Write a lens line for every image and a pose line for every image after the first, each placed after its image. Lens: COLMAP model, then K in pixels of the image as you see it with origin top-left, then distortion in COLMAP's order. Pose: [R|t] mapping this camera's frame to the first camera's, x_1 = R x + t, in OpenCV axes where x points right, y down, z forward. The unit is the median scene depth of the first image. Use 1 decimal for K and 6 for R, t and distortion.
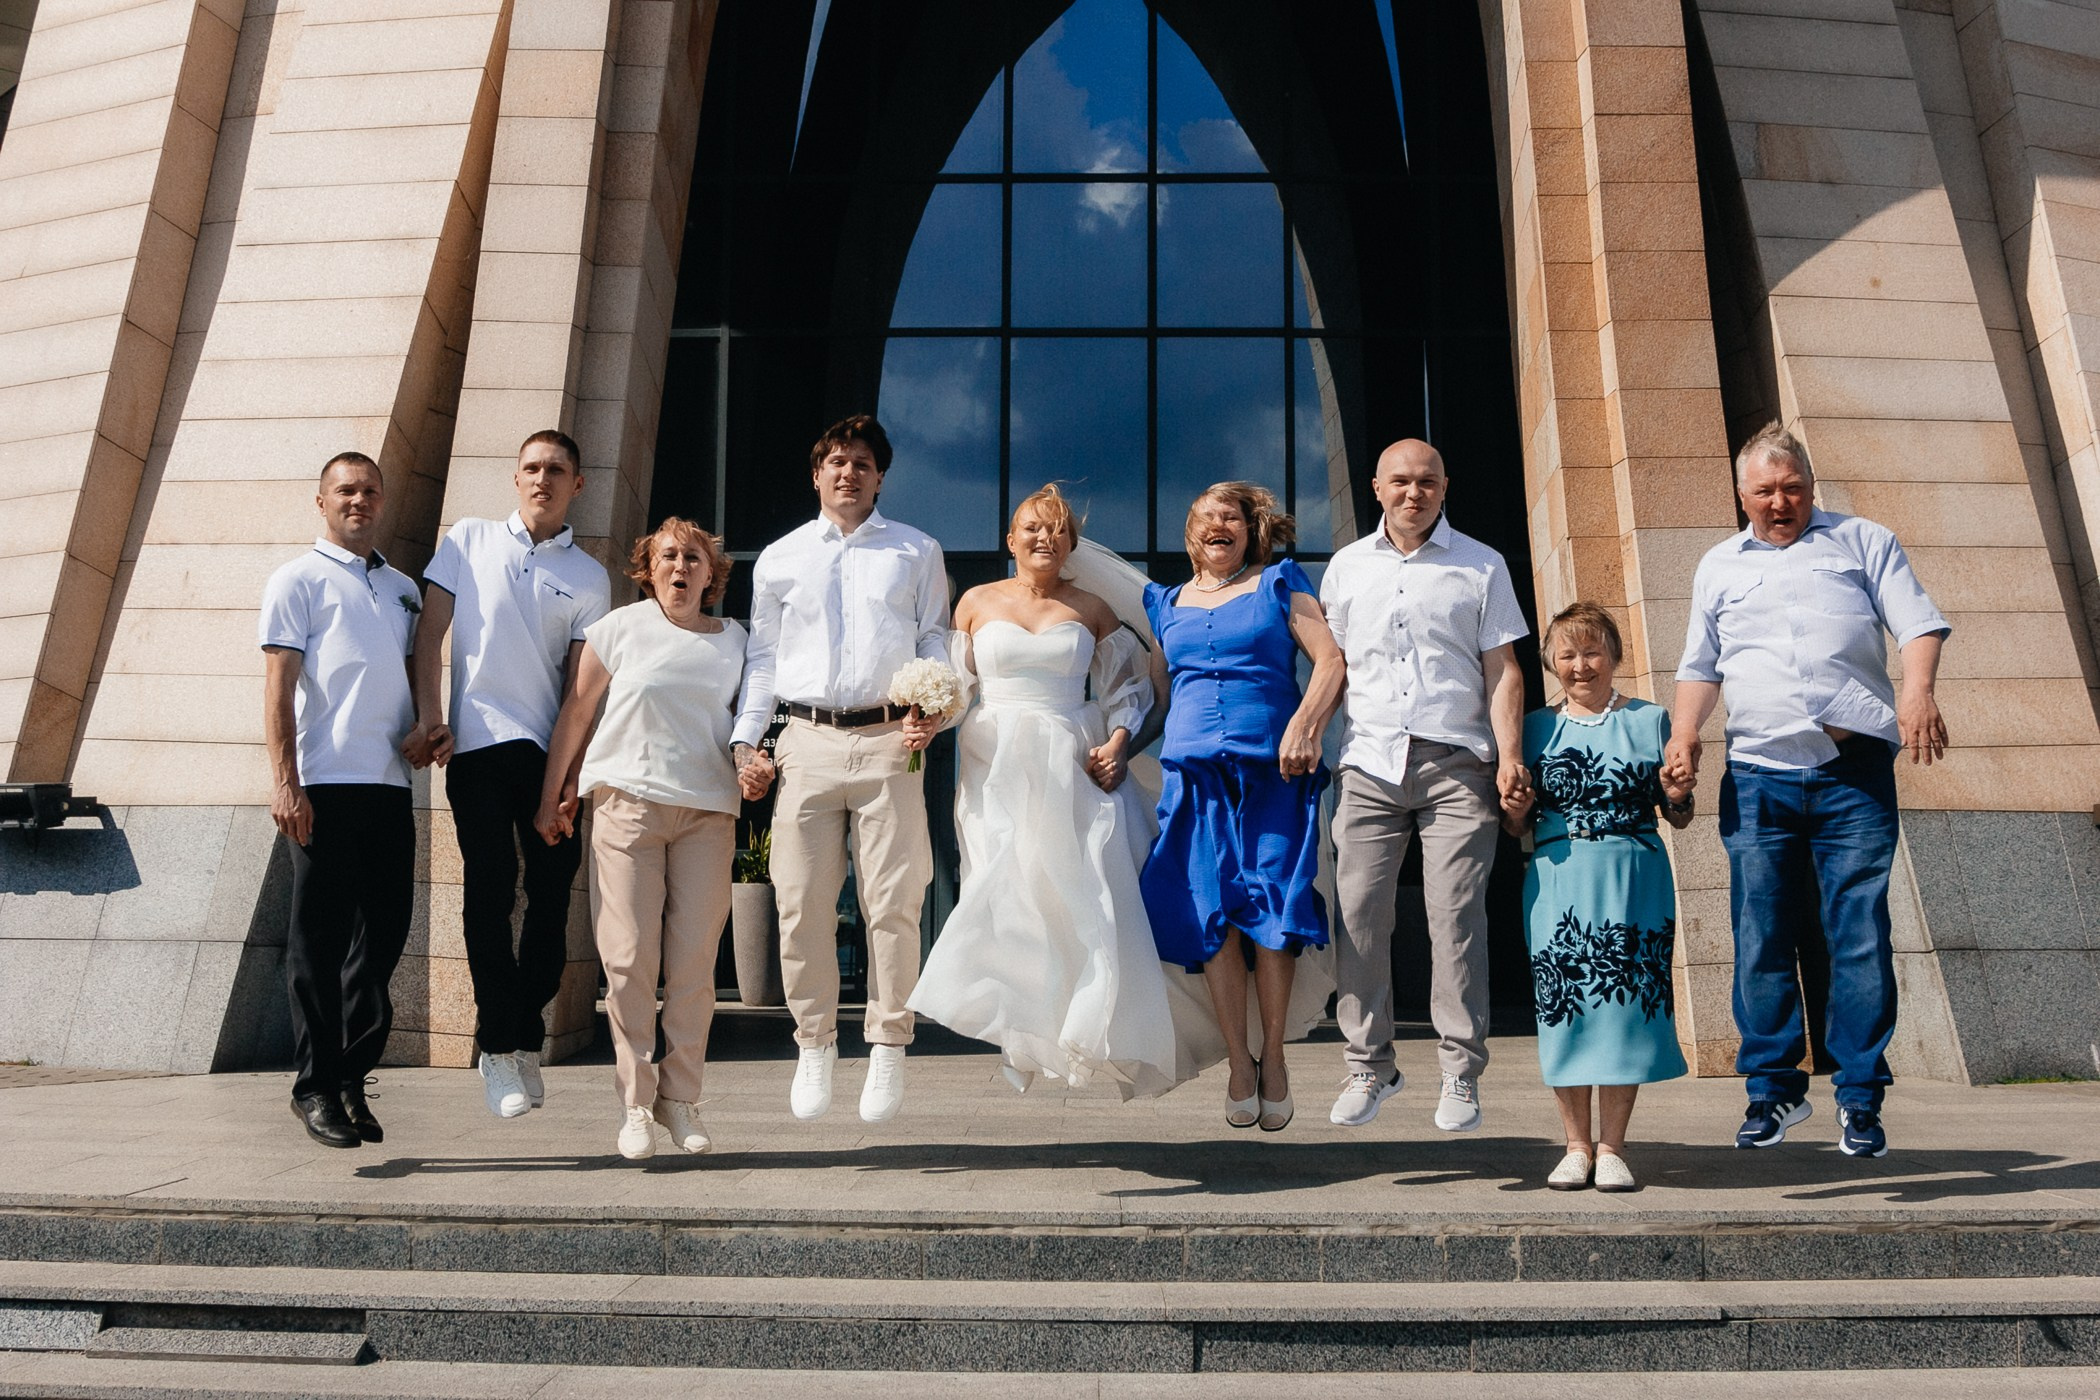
lens RADIAL K [[2400.5, 0, 989.4], [0, 2400.5, 714.4], [0, 0, 1]] dist [-0.096023, 0.000000]
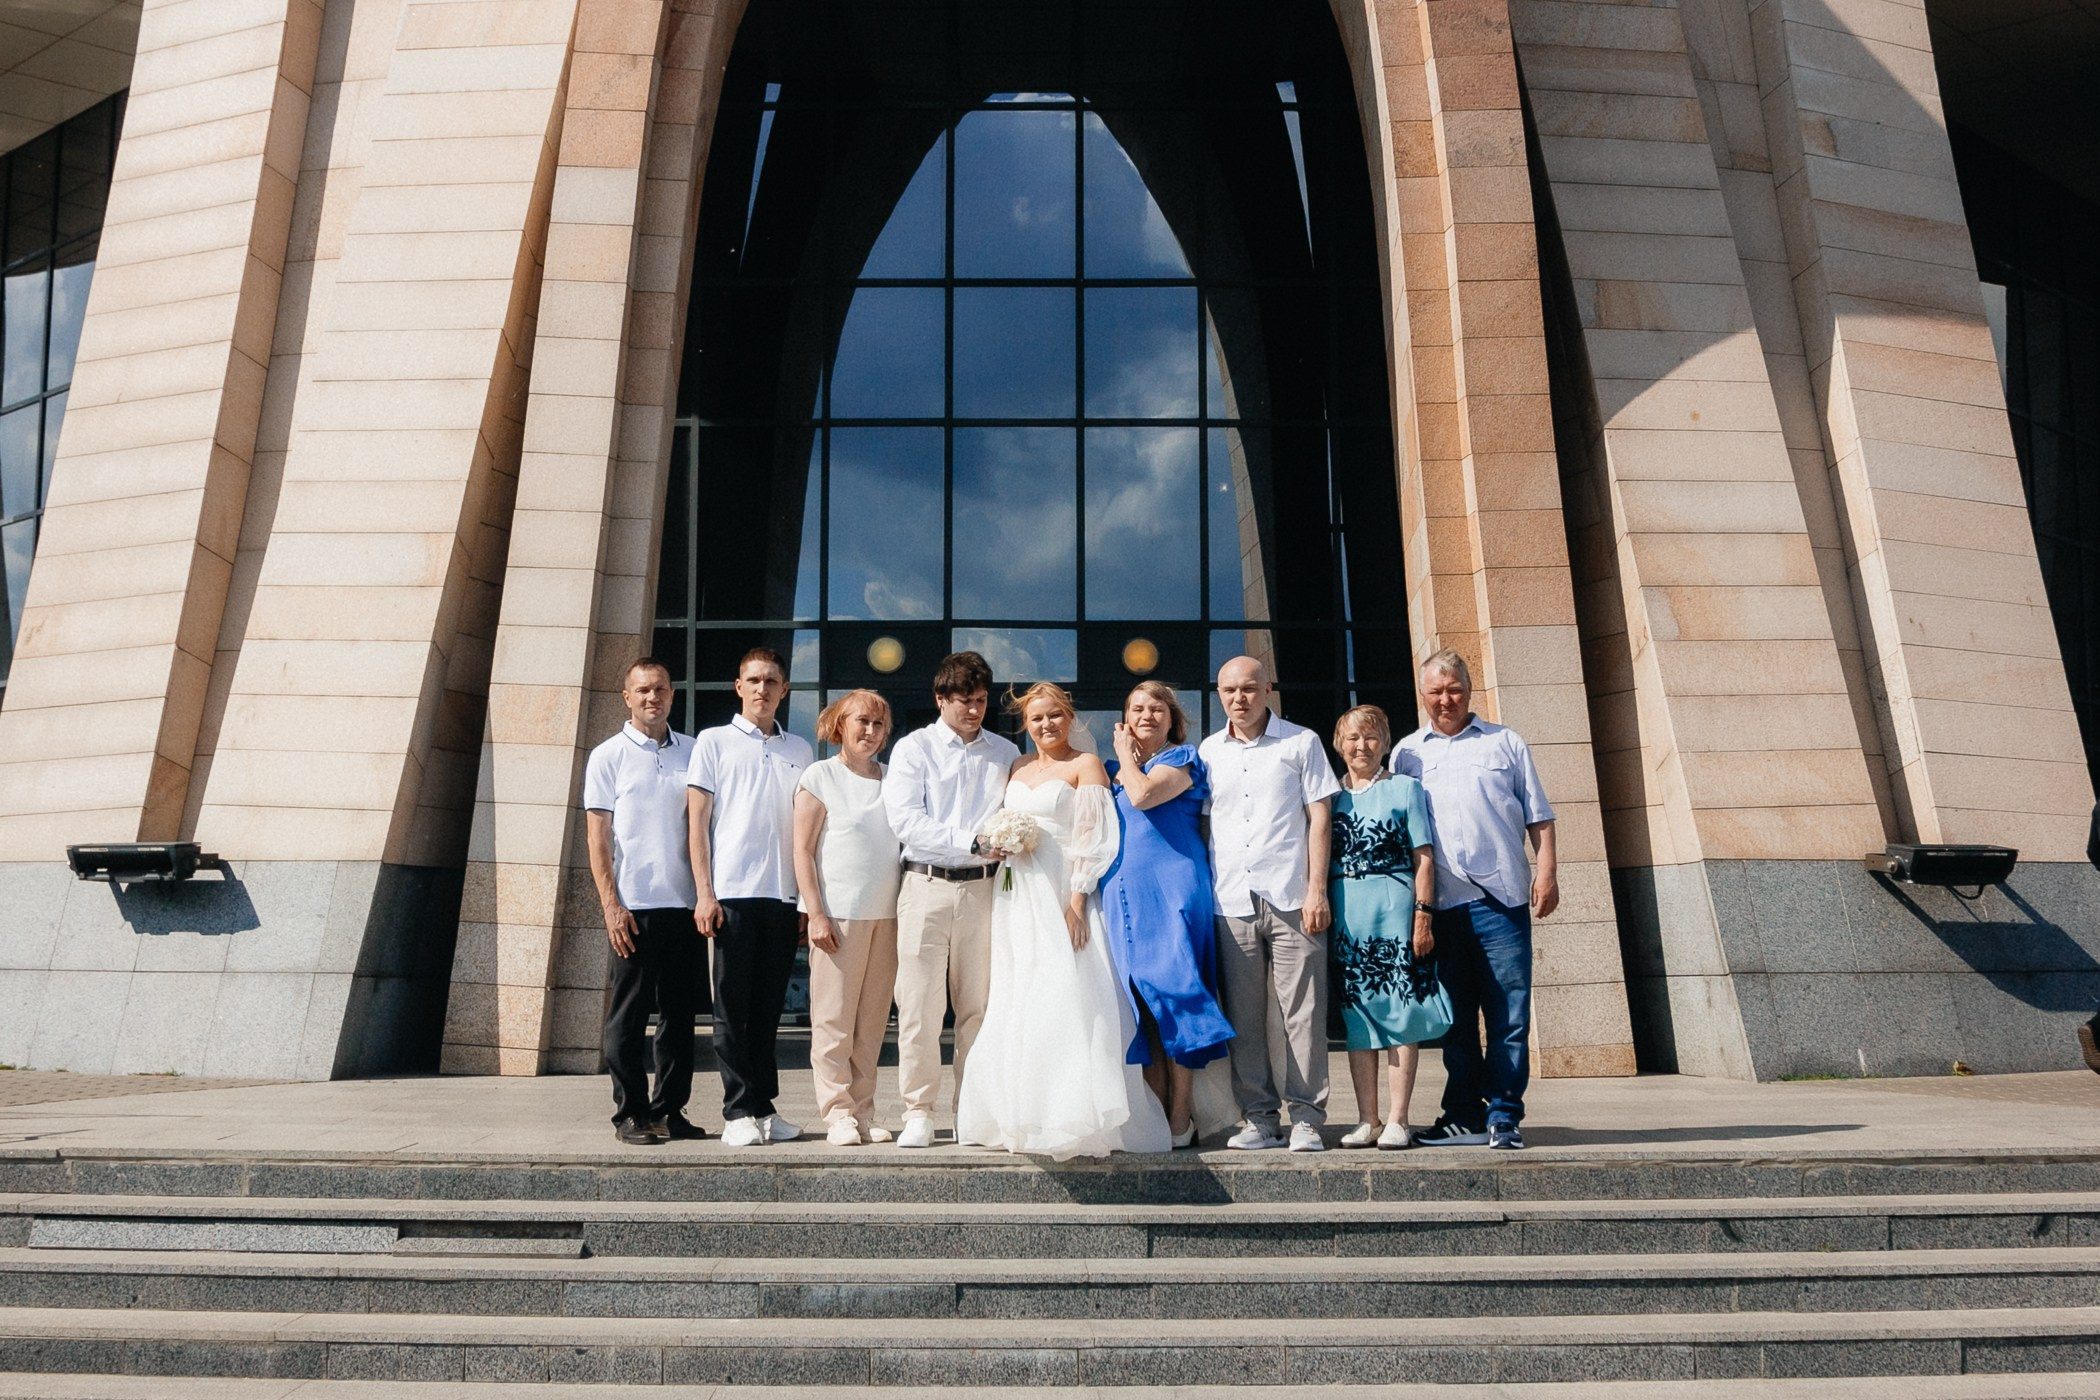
lens RADIAL K [[2400.5, 0, 951.1], [0, 2400.5, 714.0], [0, 0, 1]] dist [-0.096023, 0.000000]
pose [[0.999797, -0.002709, 0.019962, -0.029538], [0.002974, 0.999908, -0.013256, -0.019313], [-0.019924, 0.013313, 0.999713, -0.219722]]
